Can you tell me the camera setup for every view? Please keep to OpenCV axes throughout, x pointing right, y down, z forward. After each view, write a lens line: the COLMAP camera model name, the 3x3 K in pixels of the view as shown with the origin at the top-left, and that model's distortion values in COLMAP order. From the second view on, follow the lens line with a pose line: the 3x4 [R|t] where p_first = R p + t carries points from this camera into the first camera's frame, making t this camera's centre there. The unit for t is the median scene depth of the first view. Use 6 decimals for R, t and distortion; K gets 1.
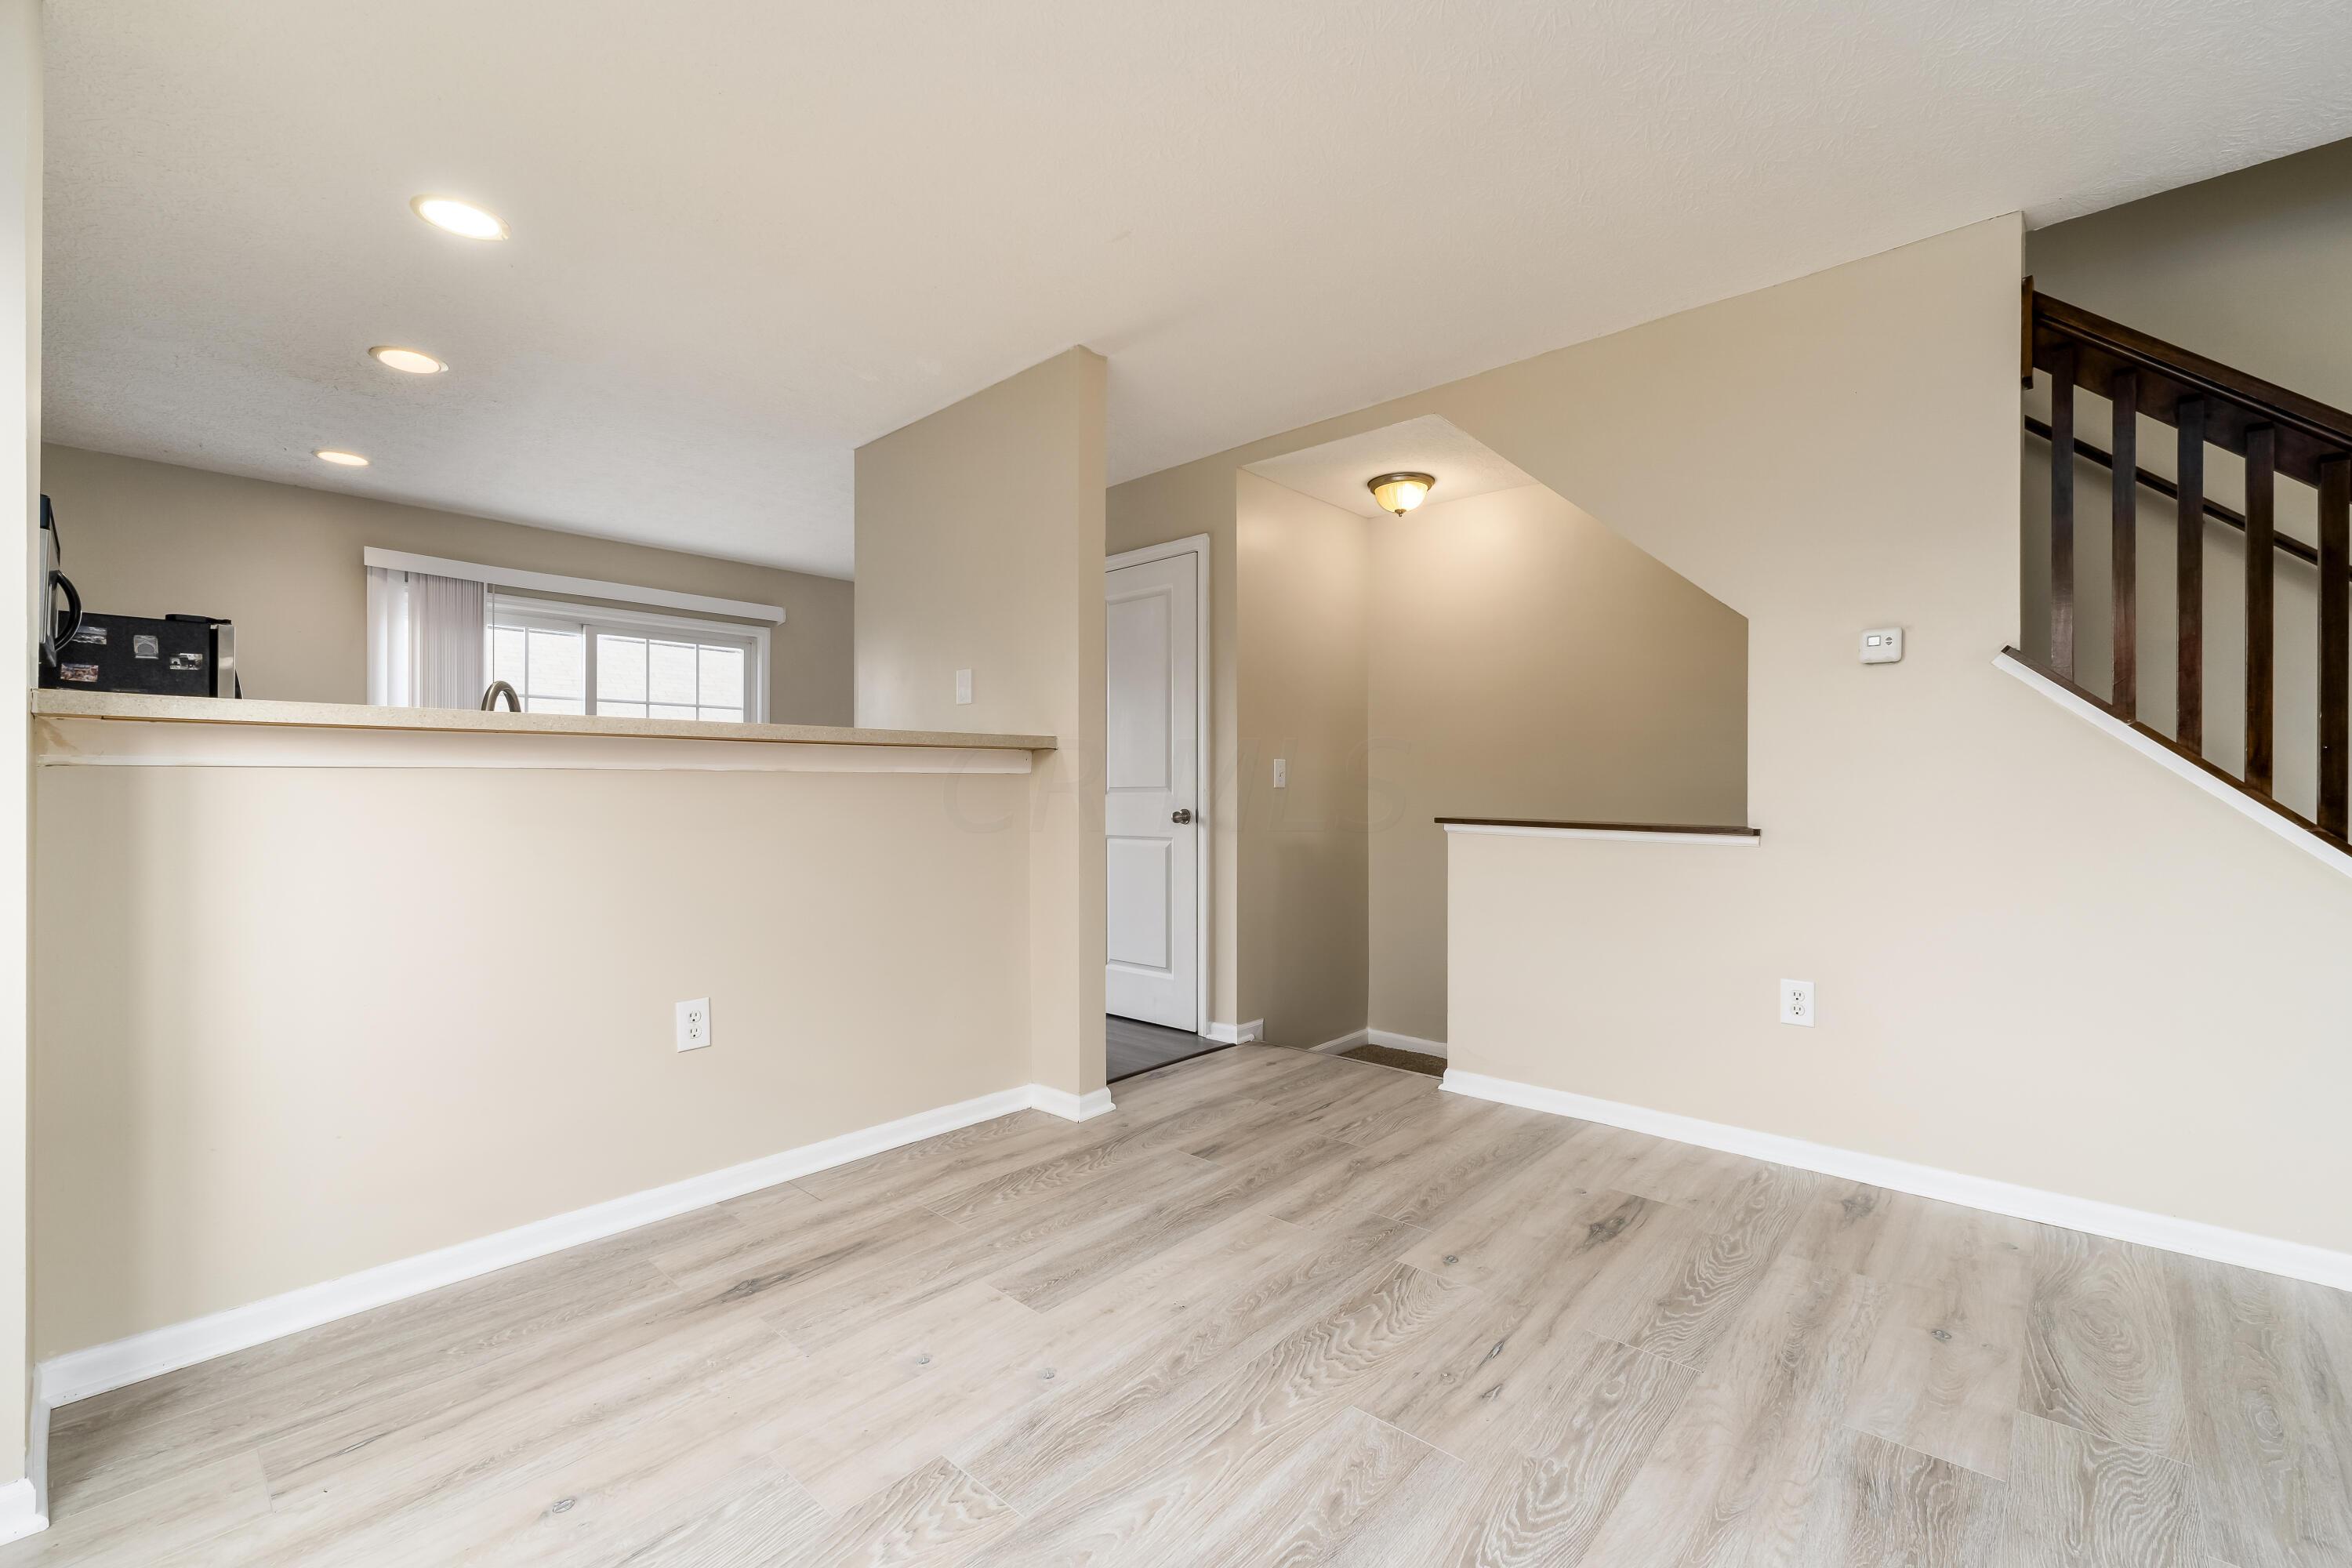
lens RADIAL K [[988.8, 0, 1176.0], [0, 988.8, 784.0], [0, 0, 1]] dist [0.000223, -0.000063]
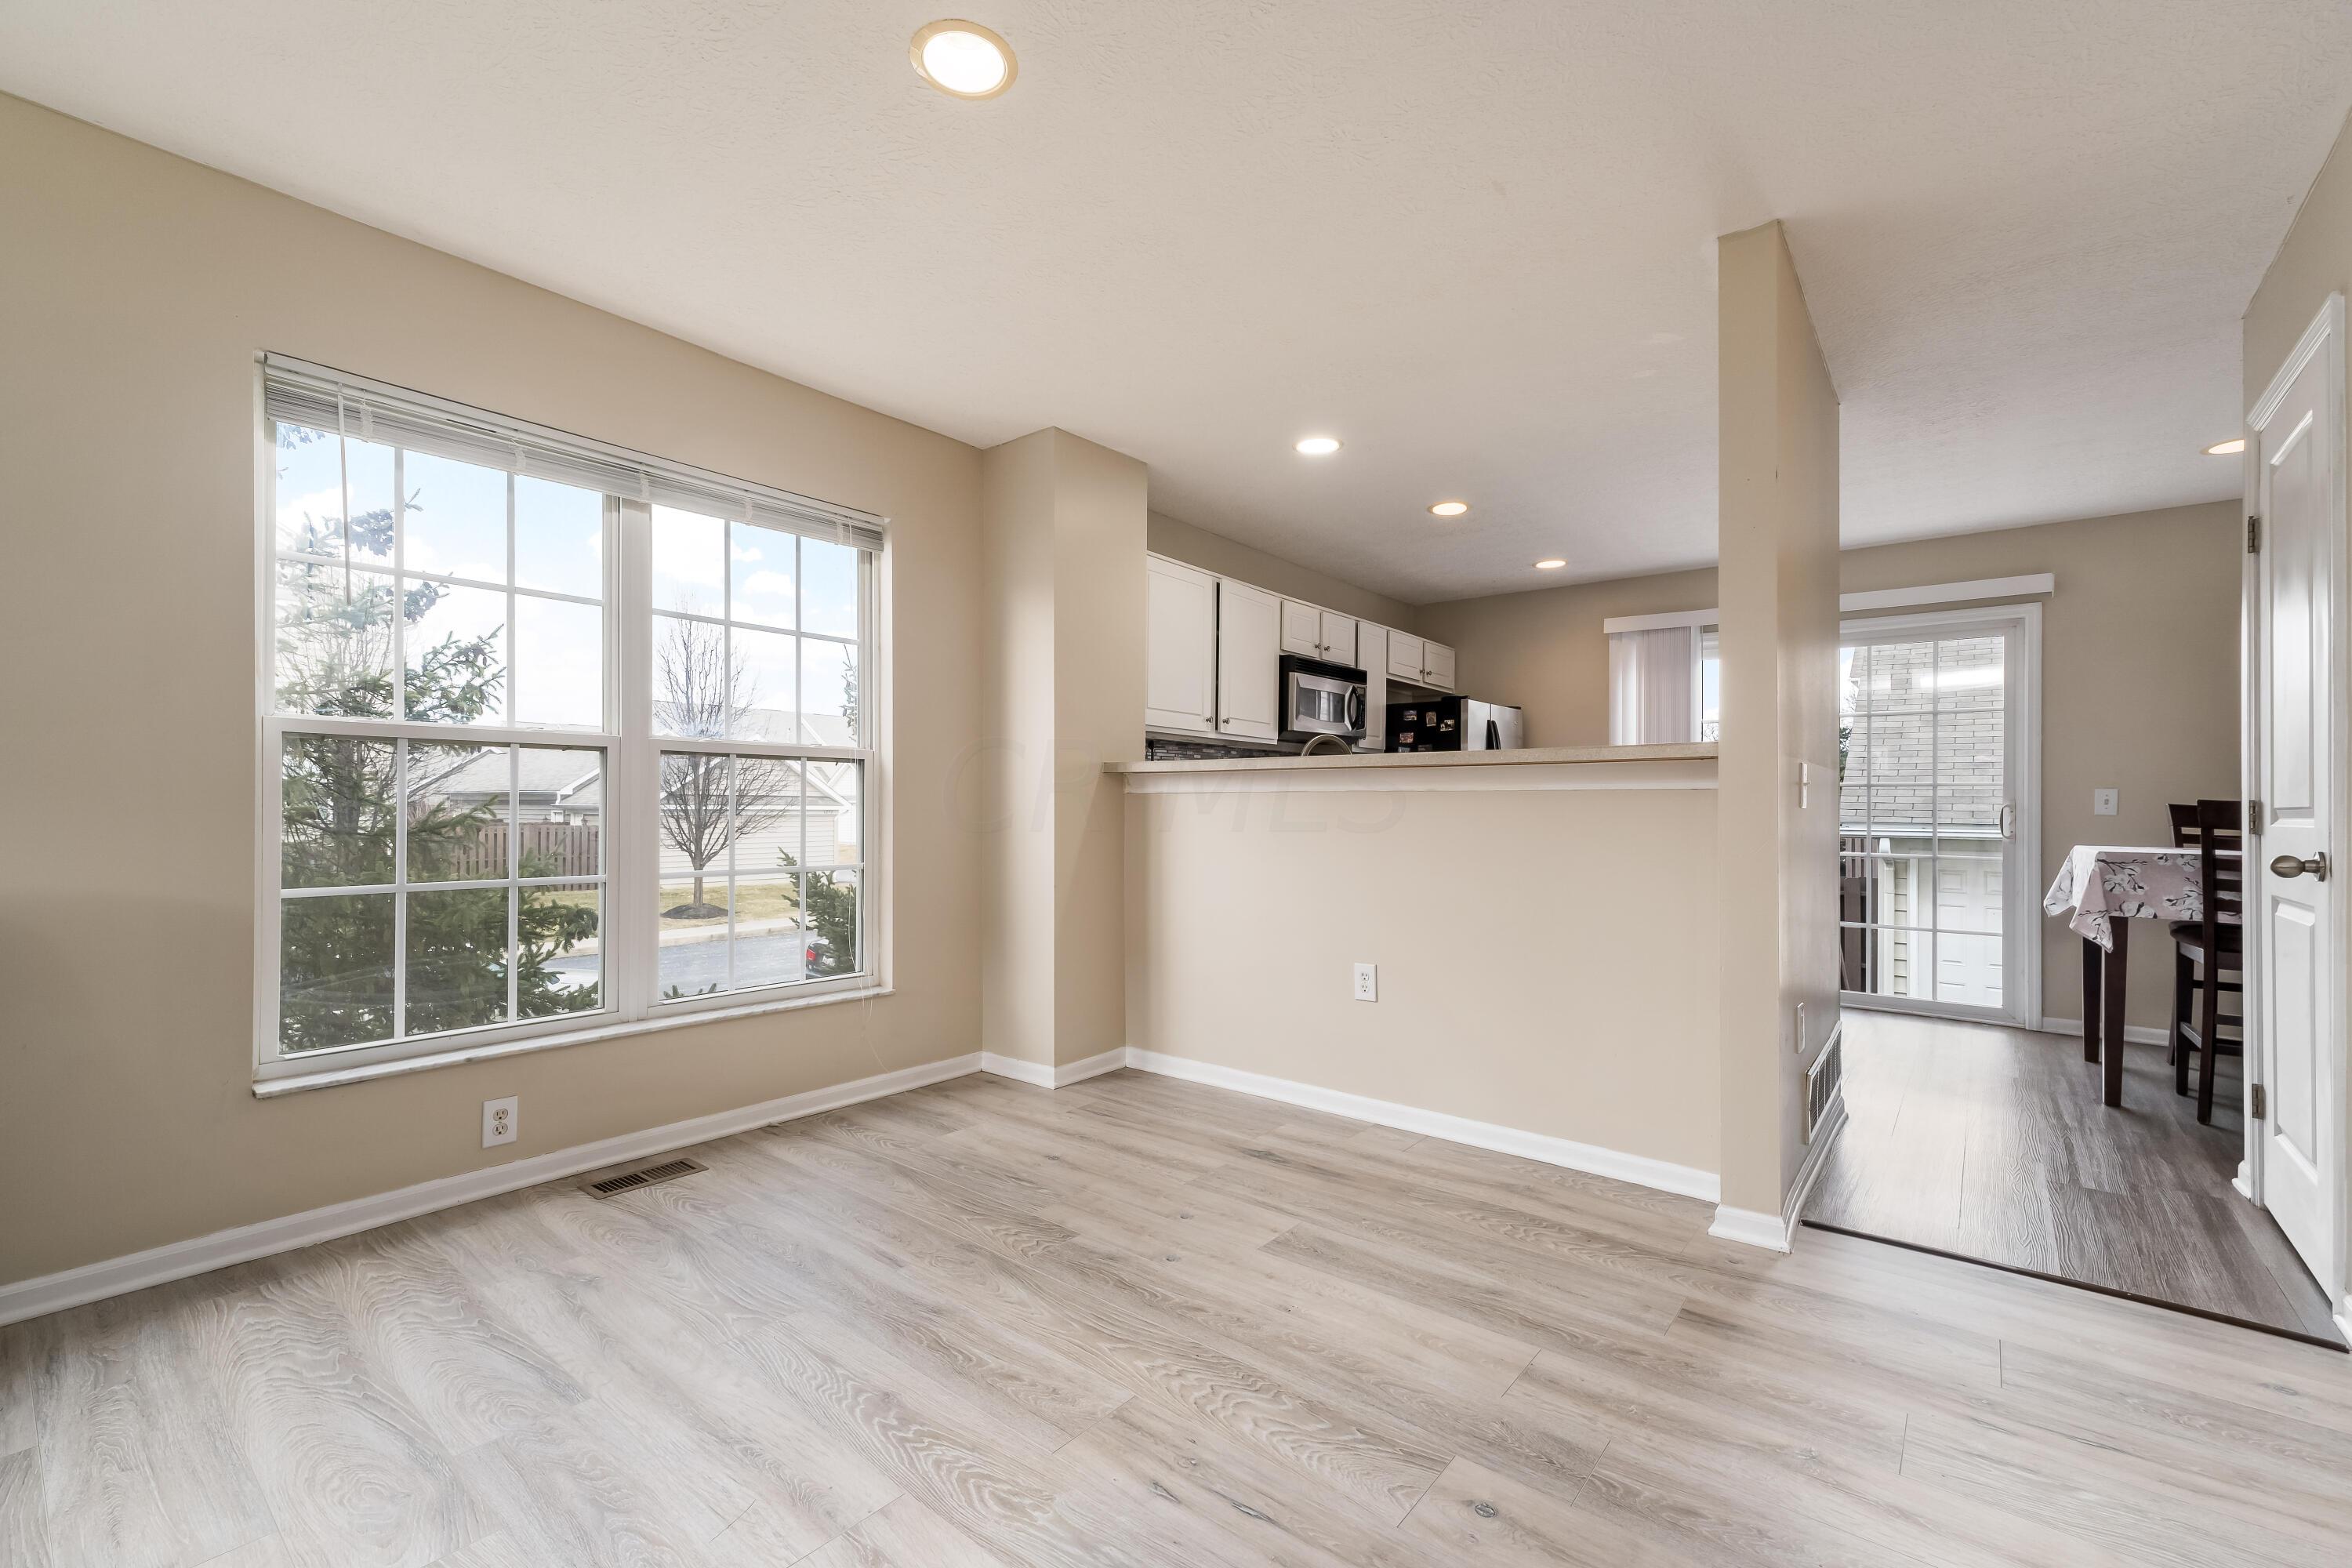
lens RADIAL K [[969.1, 0, 1143.6], [0, 969.1, 798.4], [0, 0, 1]] dist [0.001005, -0.000011]
pose [[0.045570, -0.002921, -0.998957, 0.881134], [0.000316, 0.999996, -0.002910, -0.001626], [0.998961, -0.000183, 0.045570, 0.700401]]
